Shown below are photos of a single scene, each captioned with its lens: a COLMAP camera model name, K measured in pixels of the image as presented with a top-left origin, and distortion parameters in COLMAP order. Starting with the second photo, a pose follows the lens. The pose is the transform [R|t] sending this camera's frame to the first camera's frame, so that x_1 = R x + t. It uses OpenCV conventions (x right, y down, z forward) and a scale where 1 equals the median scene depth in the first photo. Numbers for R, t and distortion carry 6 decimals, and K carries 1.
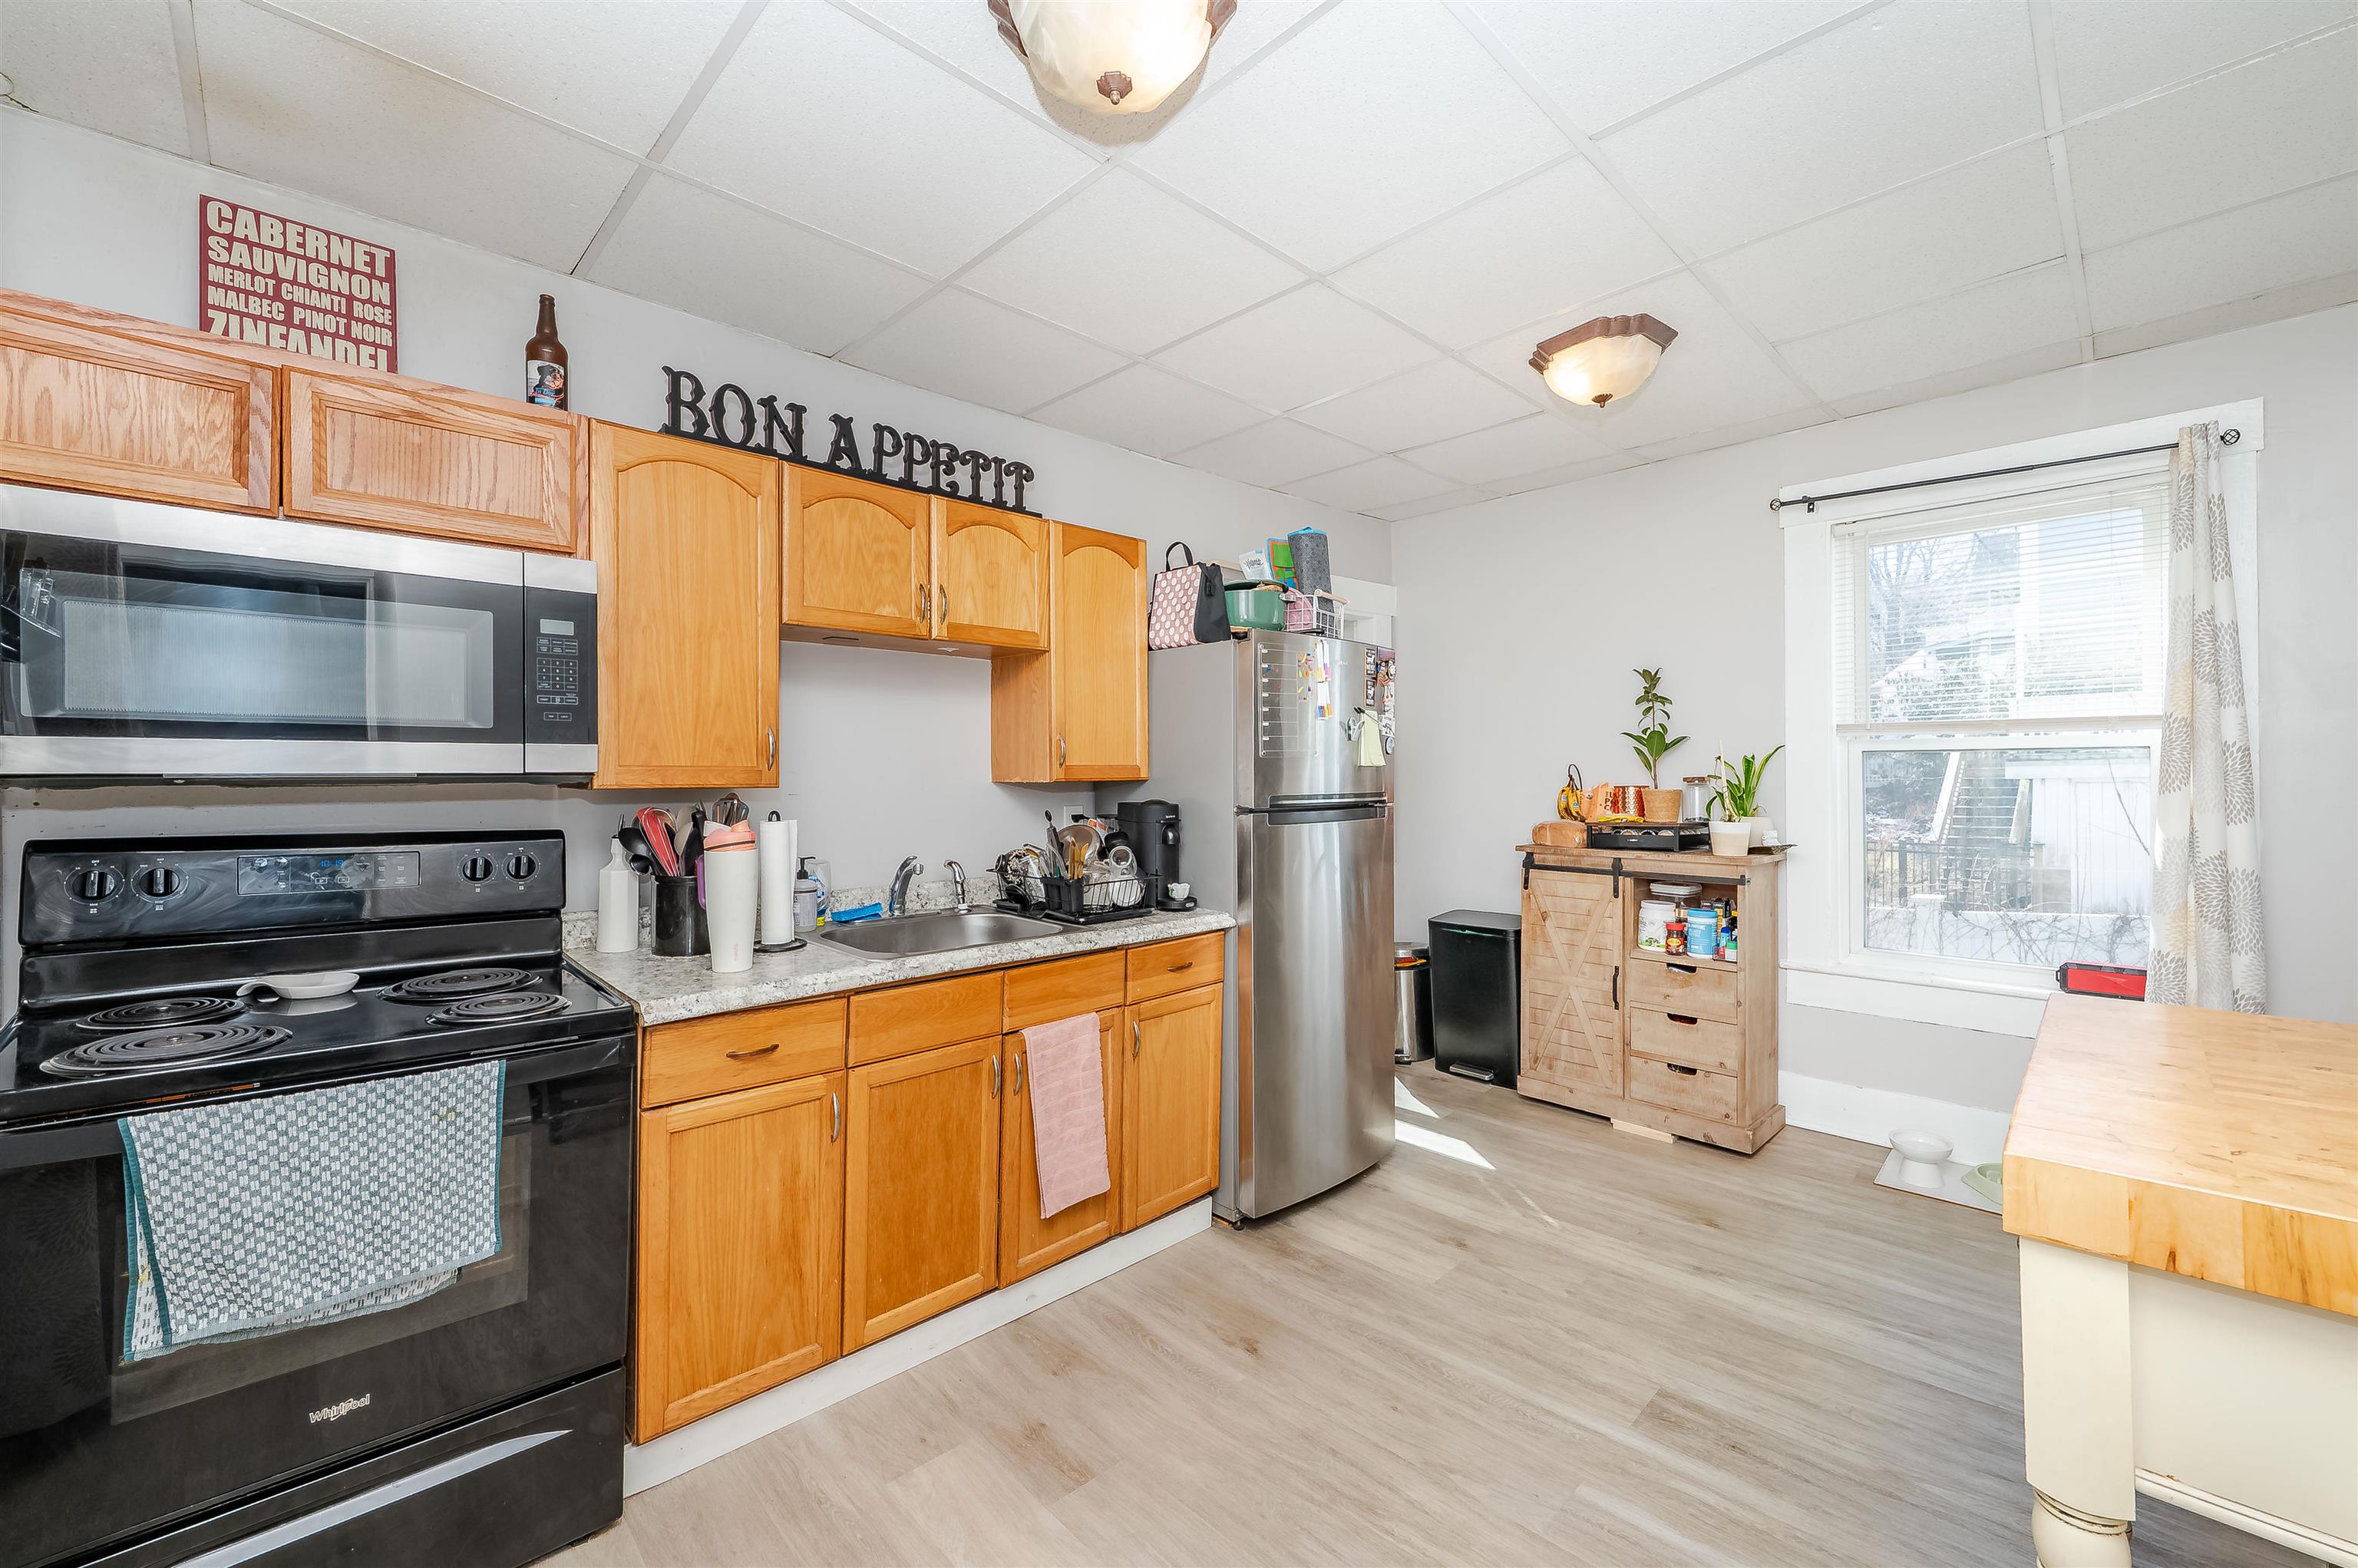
lens RADIAL K [[963.6, 0, 1179.9], [0, 963.6, 756.8], [0, 0, 1]] dist [0.000824, 0.000015]
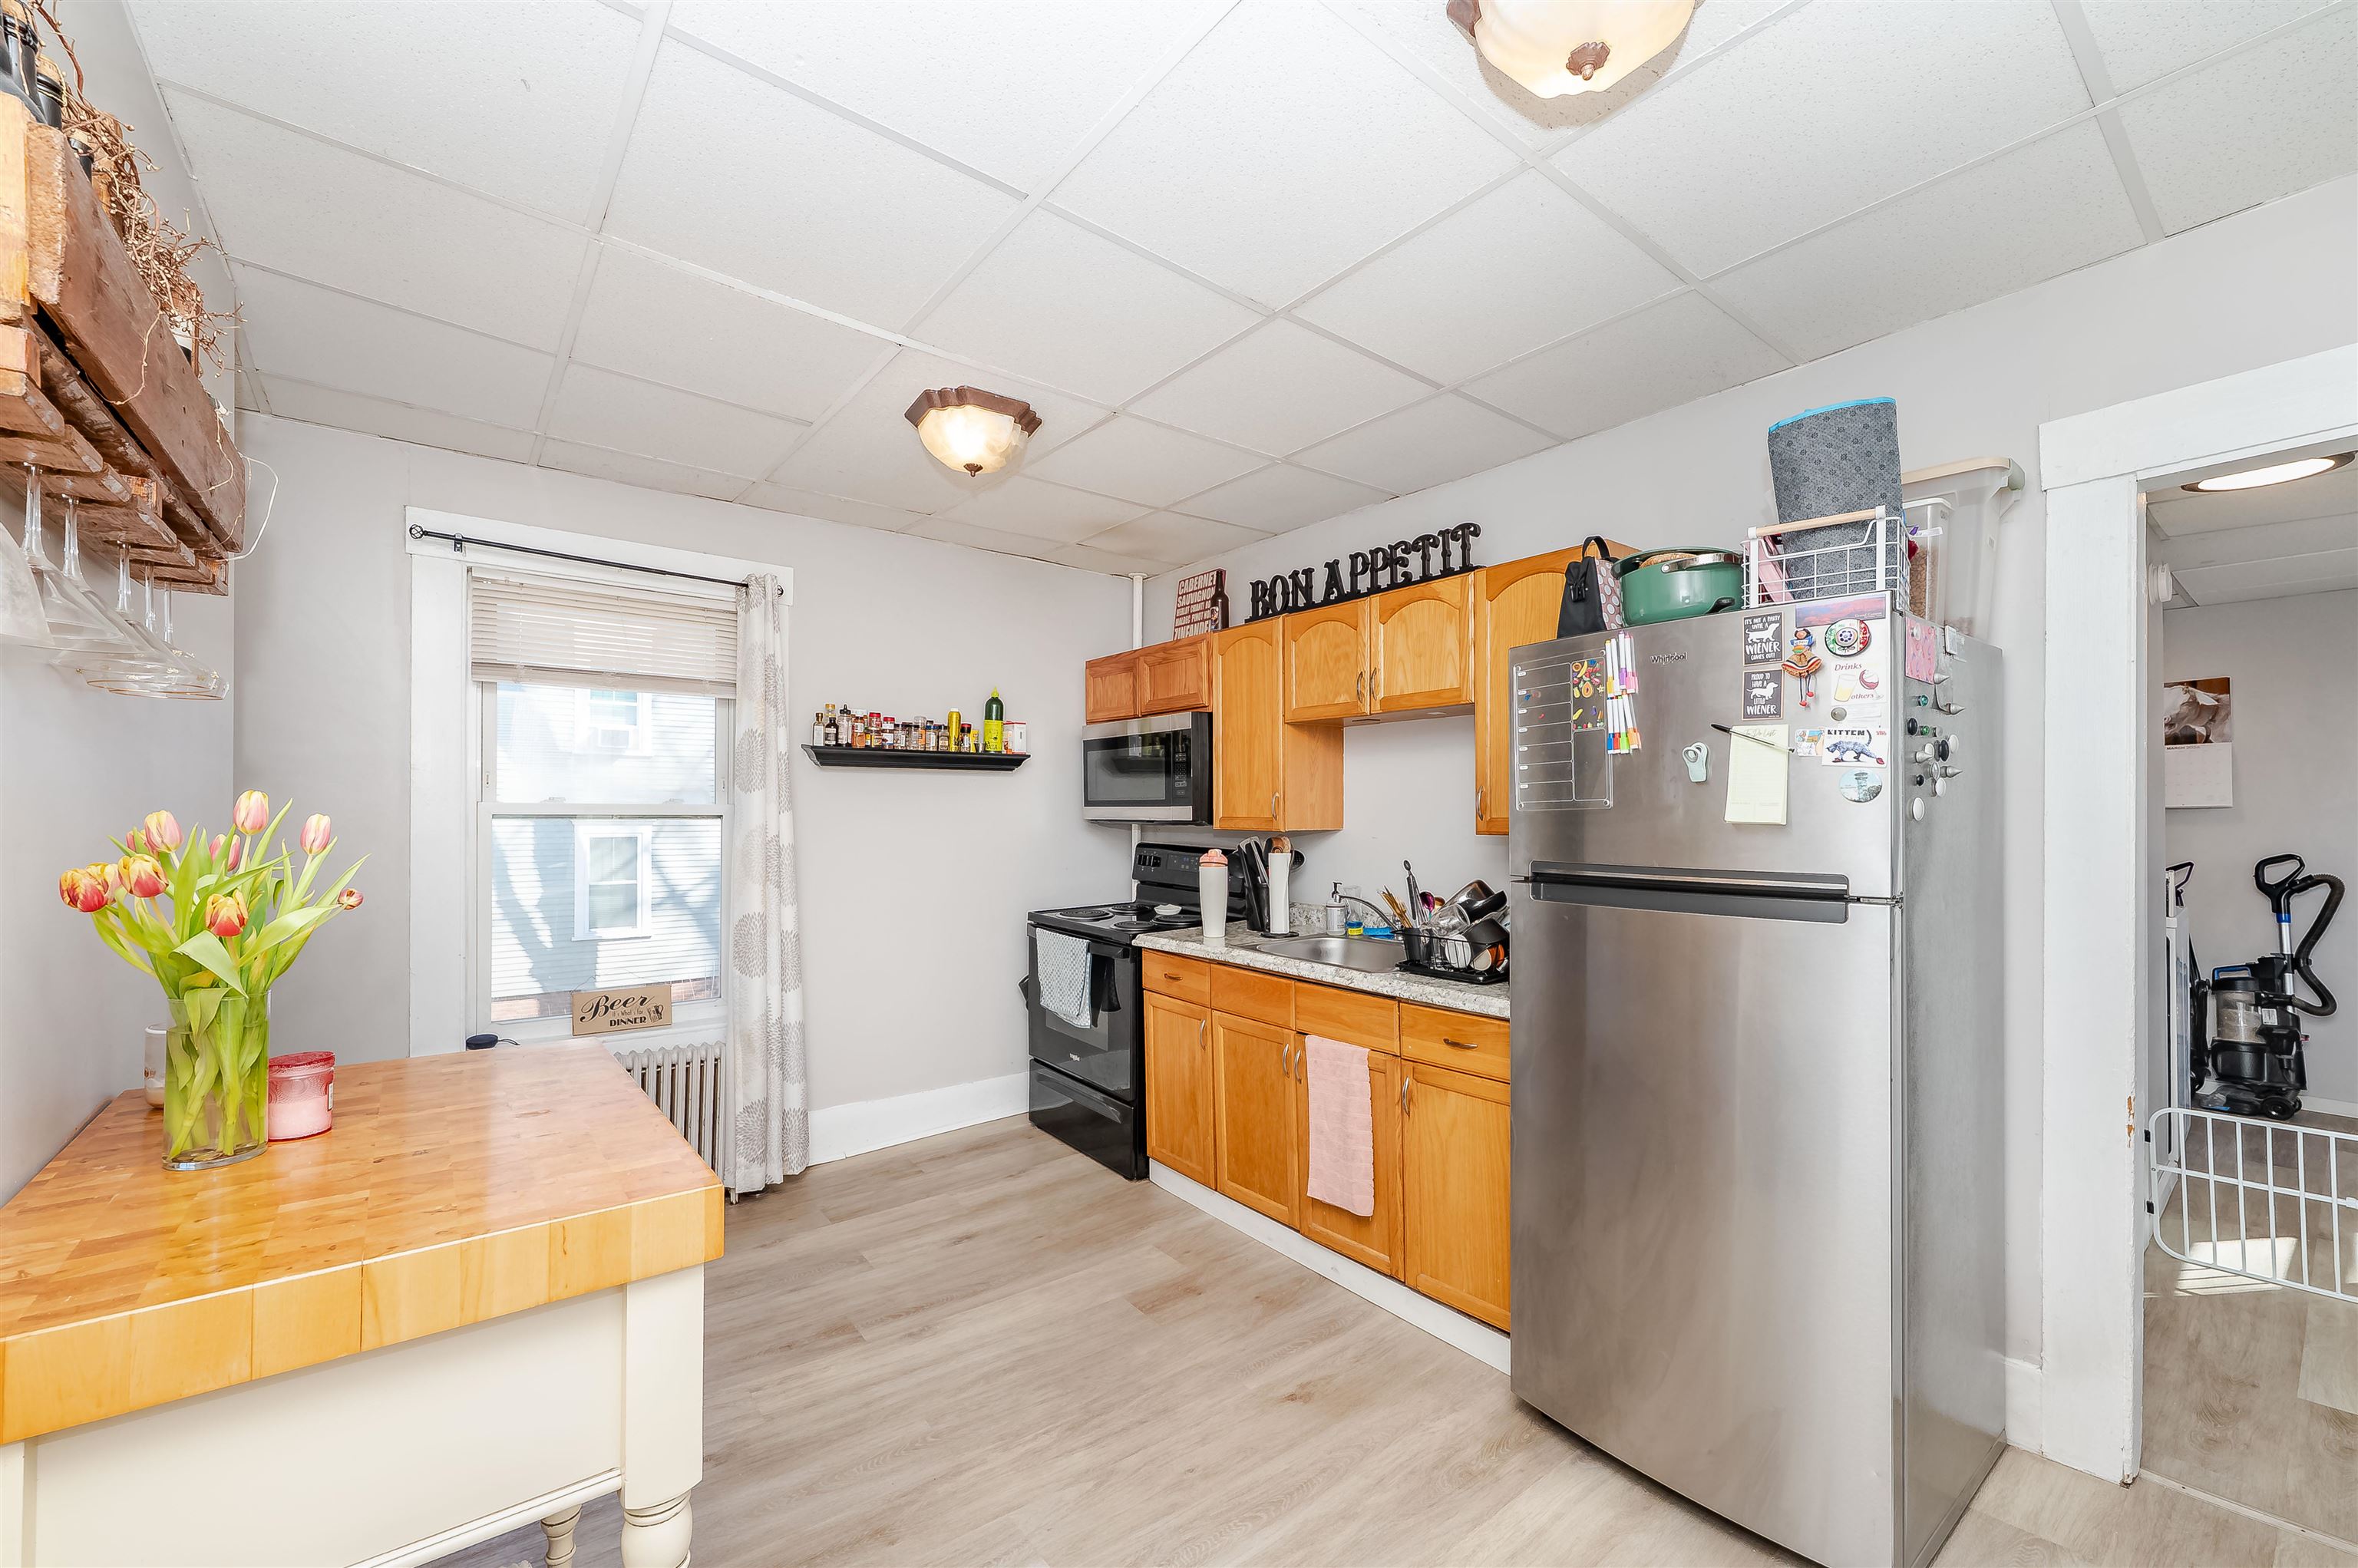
lens RADIAL K [[947.7, 0, 1172.2], [0, 947.7, 813.5], [0, 0, 1]] dist [0.000178, -0.000245]
pose [[-0.114643, 0.000550, -0.993407, 1.001489], [0.007084, 0.999975, -0.000264, 0.001838], [0.993381, -0.007067, -0.114644, 0.923383]]
